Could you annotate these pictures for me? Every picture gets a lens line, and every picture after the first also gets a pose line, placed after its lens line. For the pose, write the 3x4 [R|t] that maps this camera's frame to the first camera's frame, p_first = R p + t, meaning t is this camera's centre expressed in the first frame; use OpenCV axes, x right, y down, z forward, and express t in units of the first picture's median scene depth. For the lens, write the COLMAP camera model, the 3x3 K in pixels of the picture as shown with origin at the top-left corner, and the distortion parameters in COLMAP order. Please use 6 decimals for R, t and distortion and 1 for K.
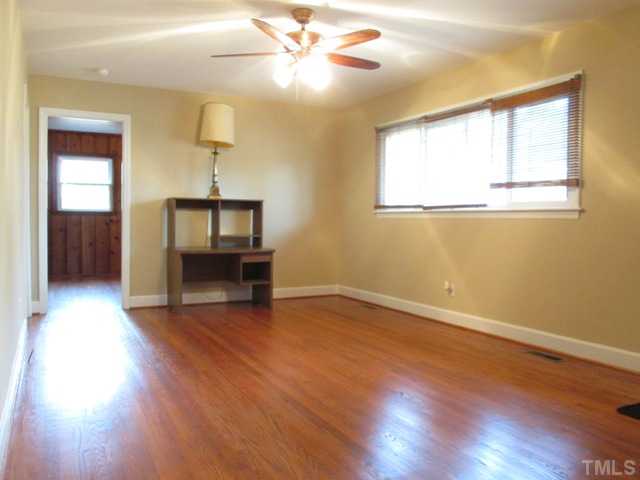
lens RADIAL K [[532.9, 0, 316.3], [0, 532.9, 238.0], [0, 0, 1]] dist [-0.035994, 0.004714]
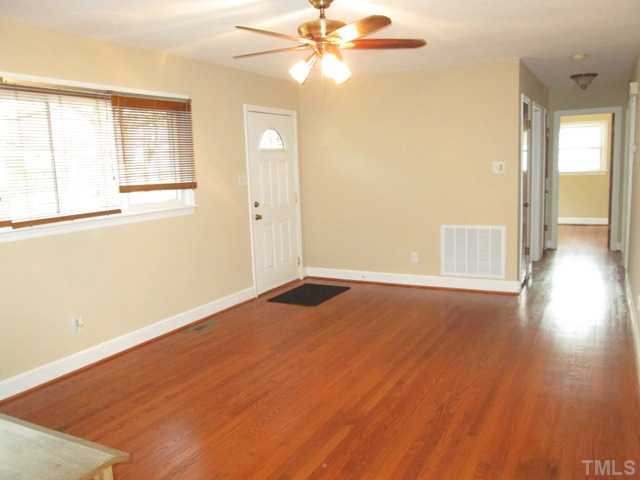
lens RADIAL K [[532.9, 0, 316.3], [0, 532.9, 238.0], [0, 0, 1]] dist [-0.035994, 0.004714]
pose [[-0.555664, -0.100792, 0.825275, -0.642155], [0.062296, 0.984787, 0.162218, -0.148254], [-0.829070, 0.141550, -0.540932, 1.273111]]
